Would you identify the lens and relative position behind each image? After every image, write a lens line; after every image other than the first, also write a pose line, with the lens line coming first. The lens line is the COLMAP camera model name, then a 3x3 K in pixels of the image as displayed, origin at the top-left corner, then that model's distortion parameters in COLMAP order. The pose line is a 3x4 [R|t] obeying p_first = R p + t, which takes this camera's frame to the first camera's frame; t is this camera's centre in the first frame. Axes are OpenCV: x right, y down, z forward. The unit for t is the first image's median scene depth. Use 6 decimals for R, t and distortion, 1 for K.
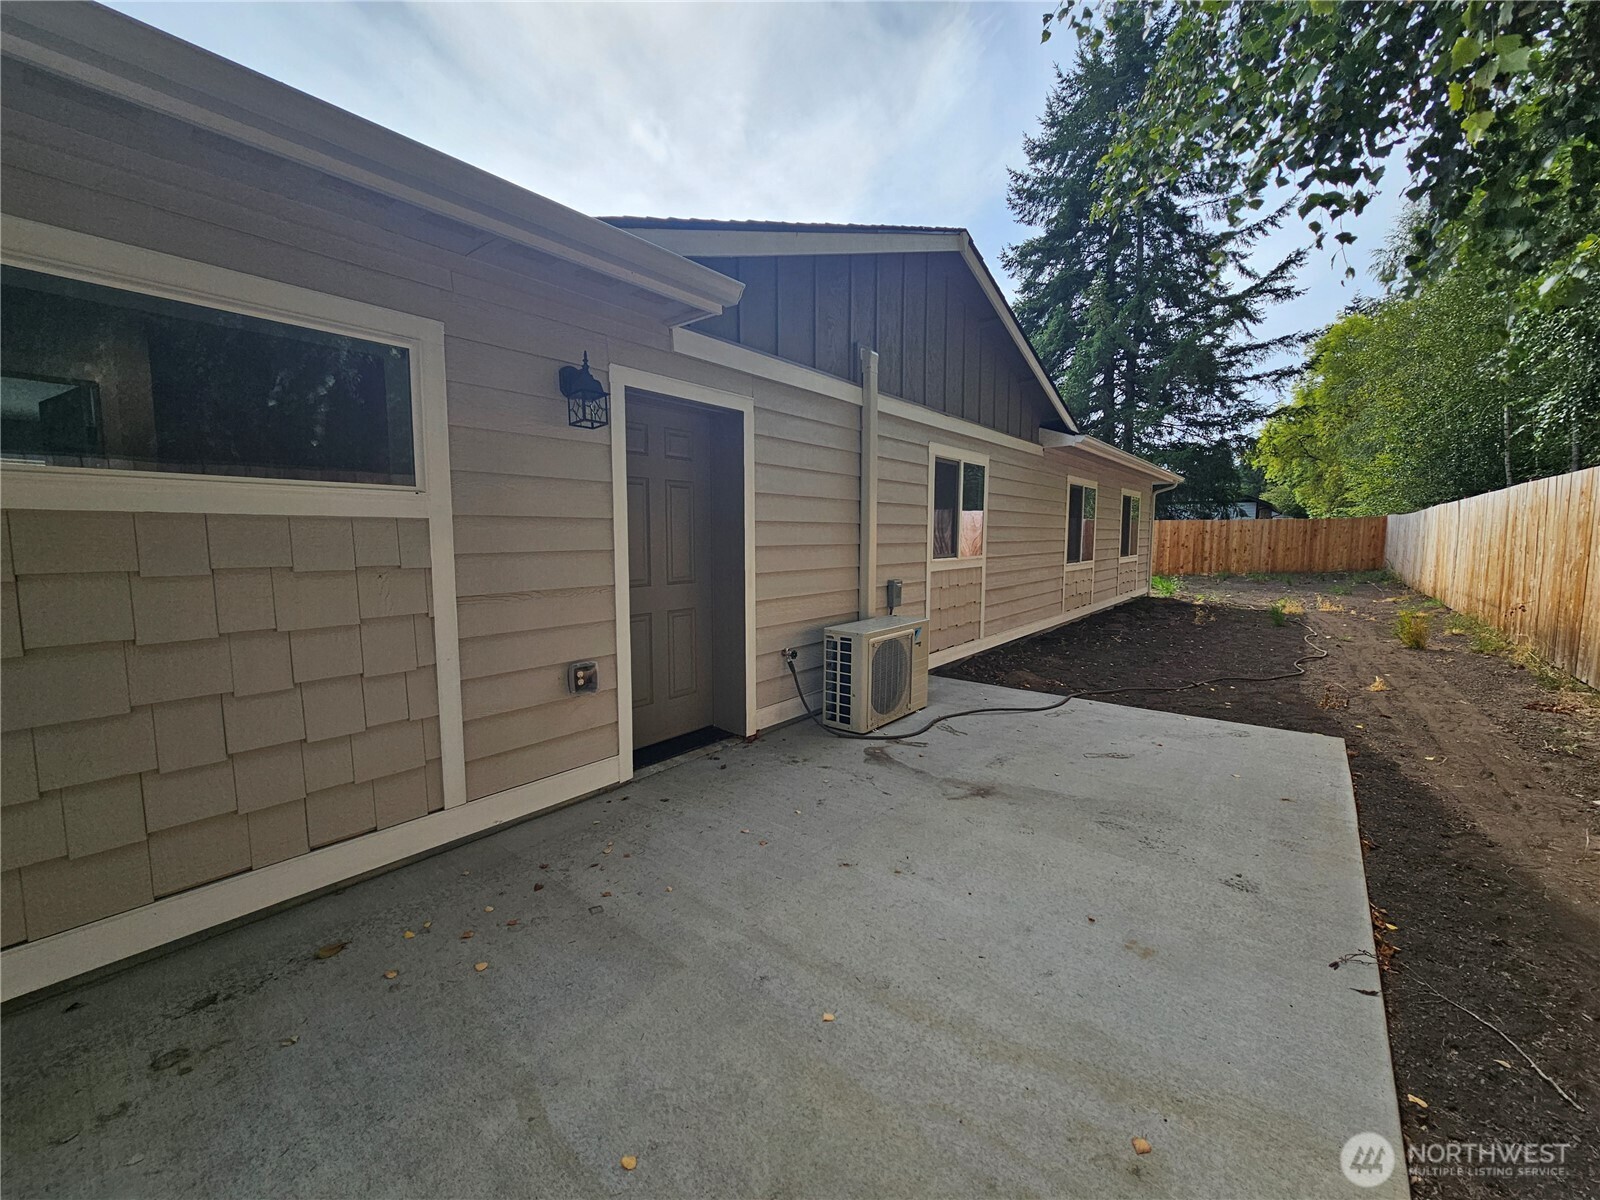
lens RADIAL K [[657.4, 0, 791.7], [0, 657.4, 595.3], [0, 0, 1]] dist [-0.003778, 0.001062]
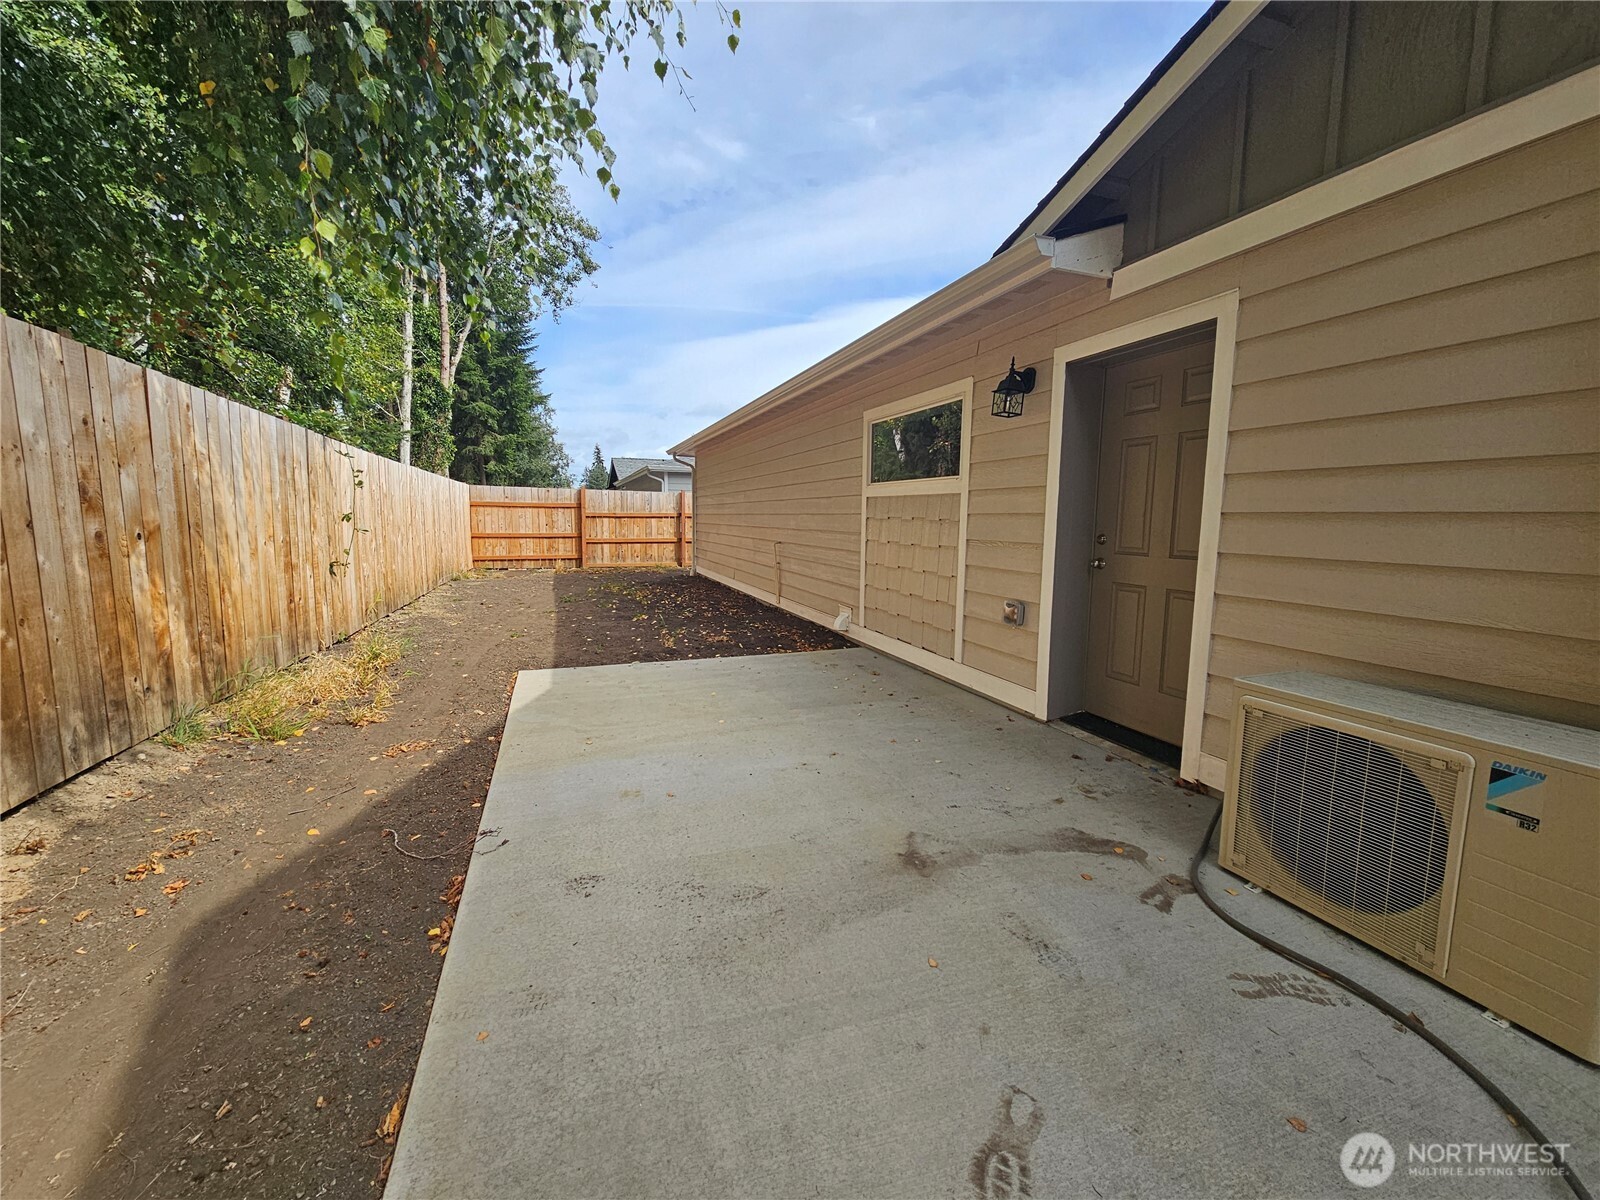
lens RADIAL K [[657.4, 0, 794.6], [0, 657.4, 596.5], [0, 0, 1]] dist [-0.003778, 0.001062]
pose [[-0.531123, 0.100832, -0.841274, 0.915251], [-0.085901, 0.981370, 0.171856, -0.083479], [0.842929, 0.163543, -0.512566, 1.204512]]
